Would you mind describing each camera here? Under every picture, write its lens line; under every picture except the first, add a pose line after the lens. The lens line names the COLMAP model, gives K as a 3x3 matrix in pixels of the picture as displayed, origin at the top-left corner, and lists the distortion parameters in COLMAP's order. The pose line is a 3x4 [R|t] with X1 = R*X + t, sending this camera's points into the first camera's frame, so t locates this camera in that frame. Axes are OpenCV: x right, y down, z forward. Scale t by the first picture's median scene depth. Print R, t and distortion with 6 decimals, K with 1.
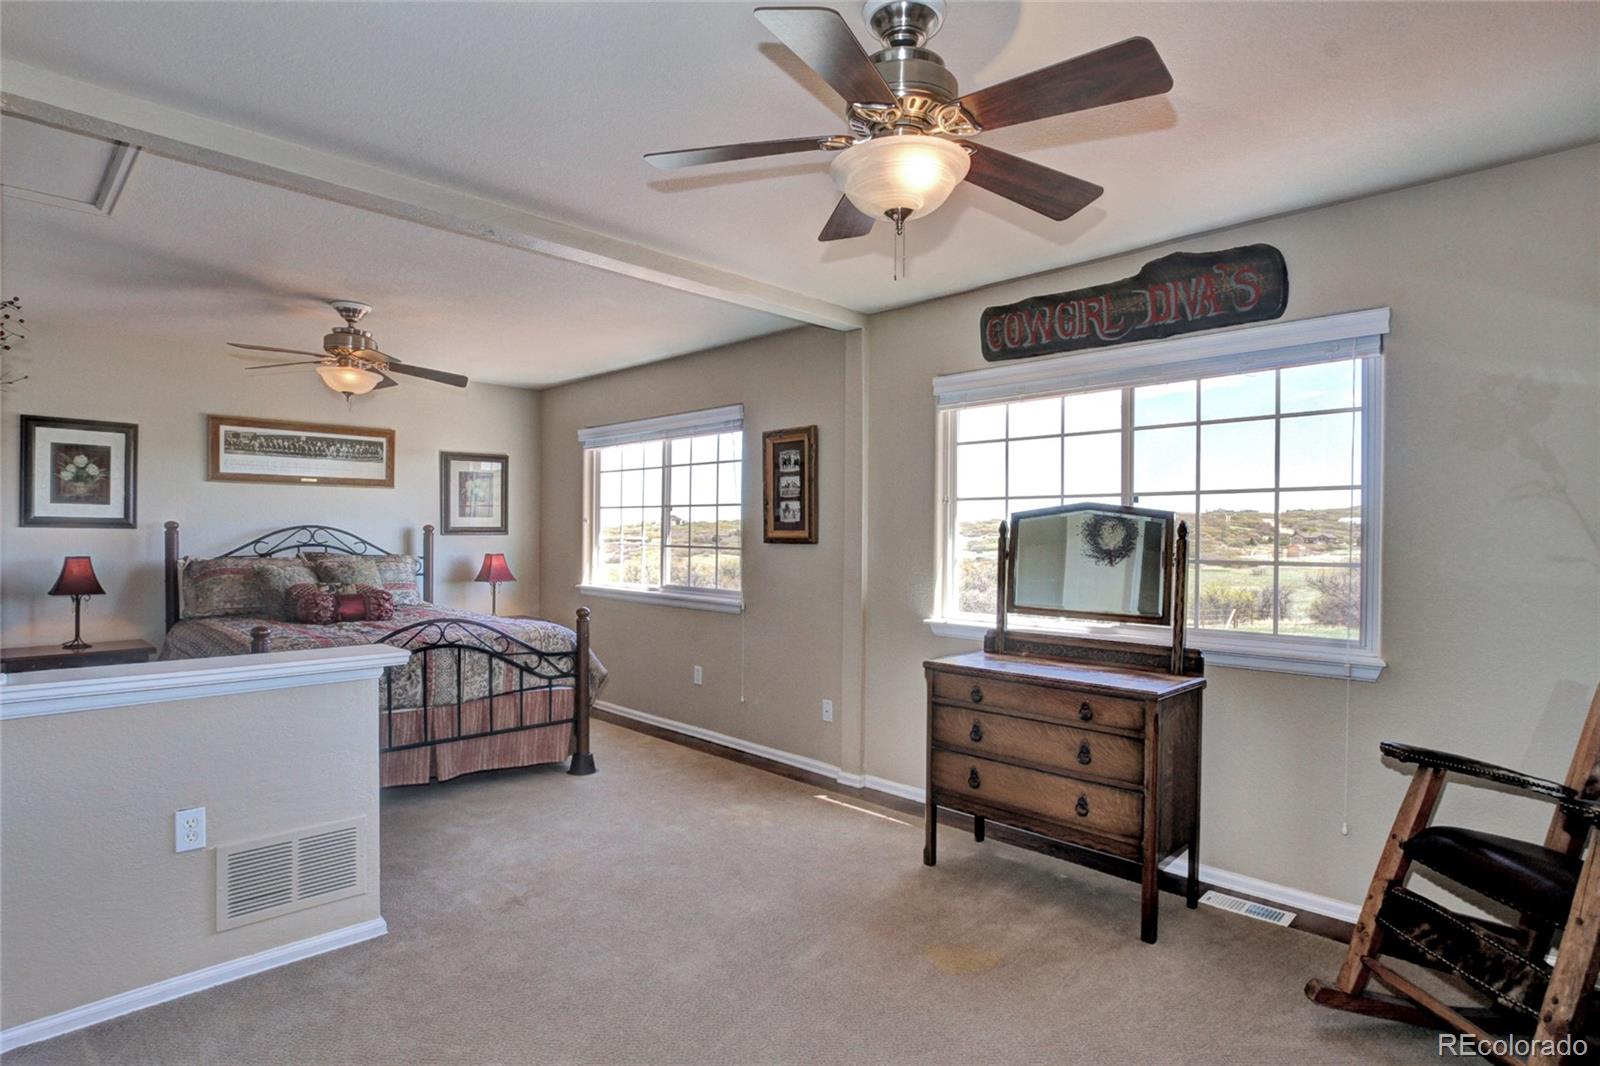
lens RADIAL K [[874.6, 0, 800.0], [0, 874.6, 533.0], [0, 0, 1]] dist [0.033852, 0.000081]
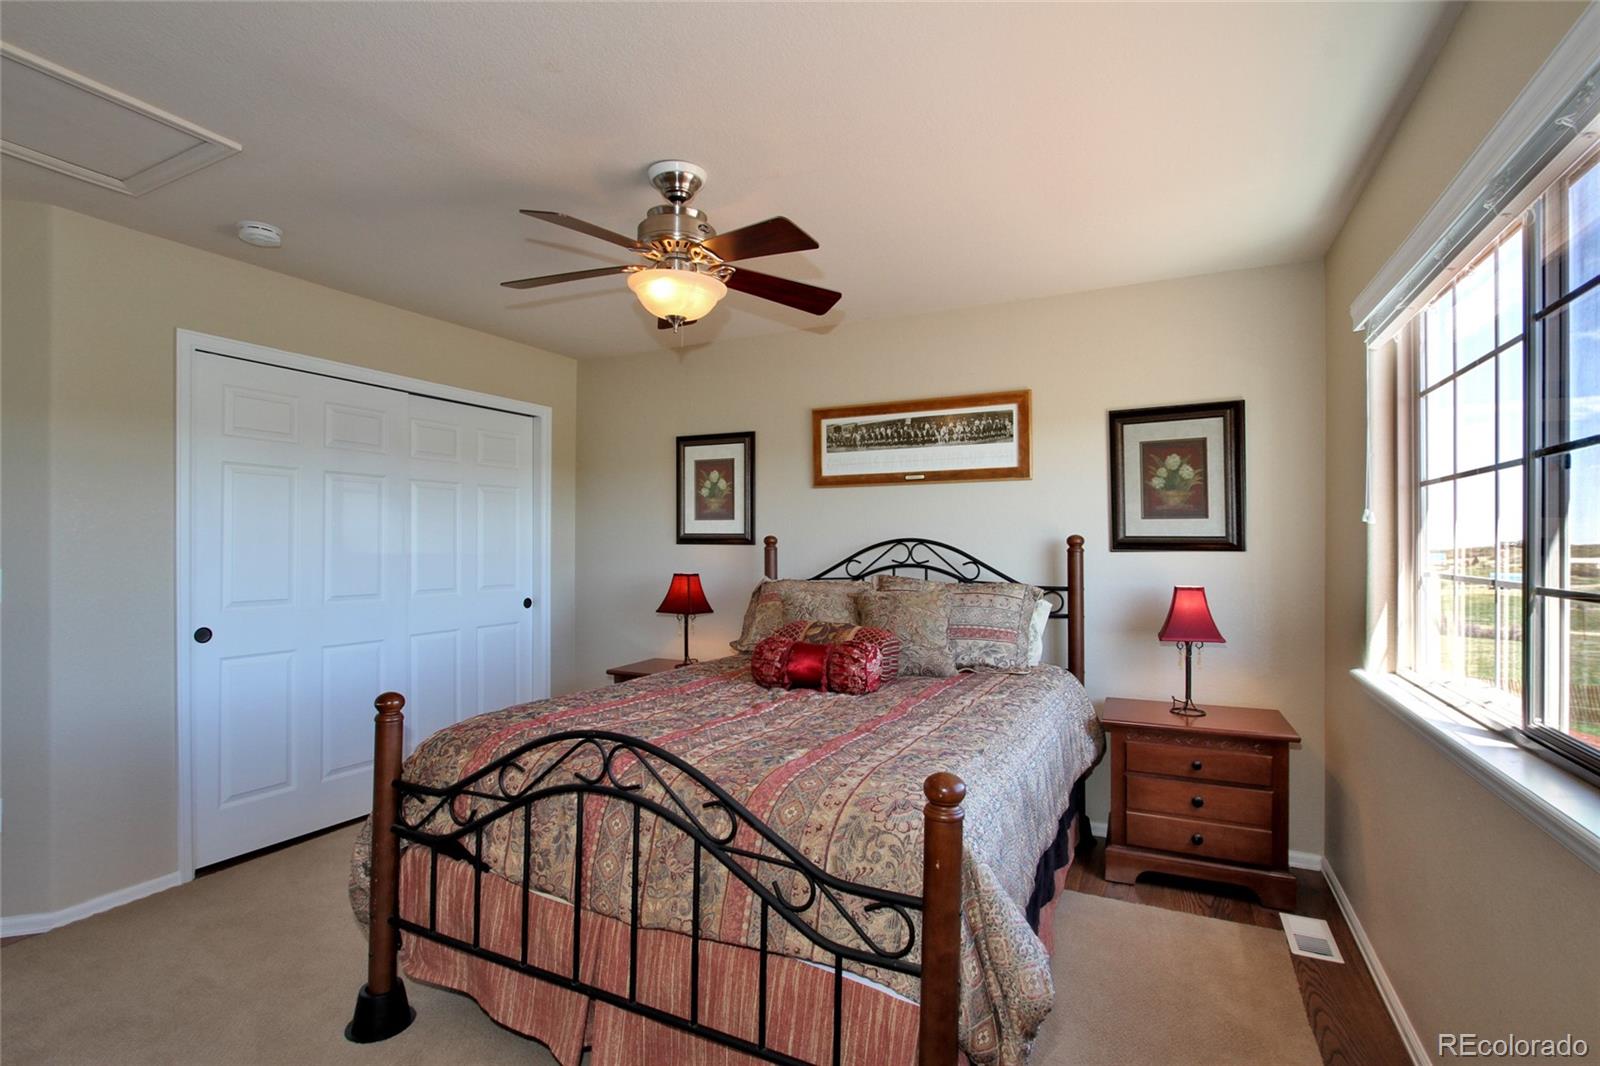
lens RADIAL K [[740.6, 0, 804.6], [0, 740.6, 542.4], [0, 0, 1]] dist [-0.021635, -0.000022]
pose [[0.315755, -0.009825, -0.948790, -0.001032], [0.001646, 0.999951, -0.009807, 0.000459], [0.948839, 0.001535, 0.315756, 0.761102]]
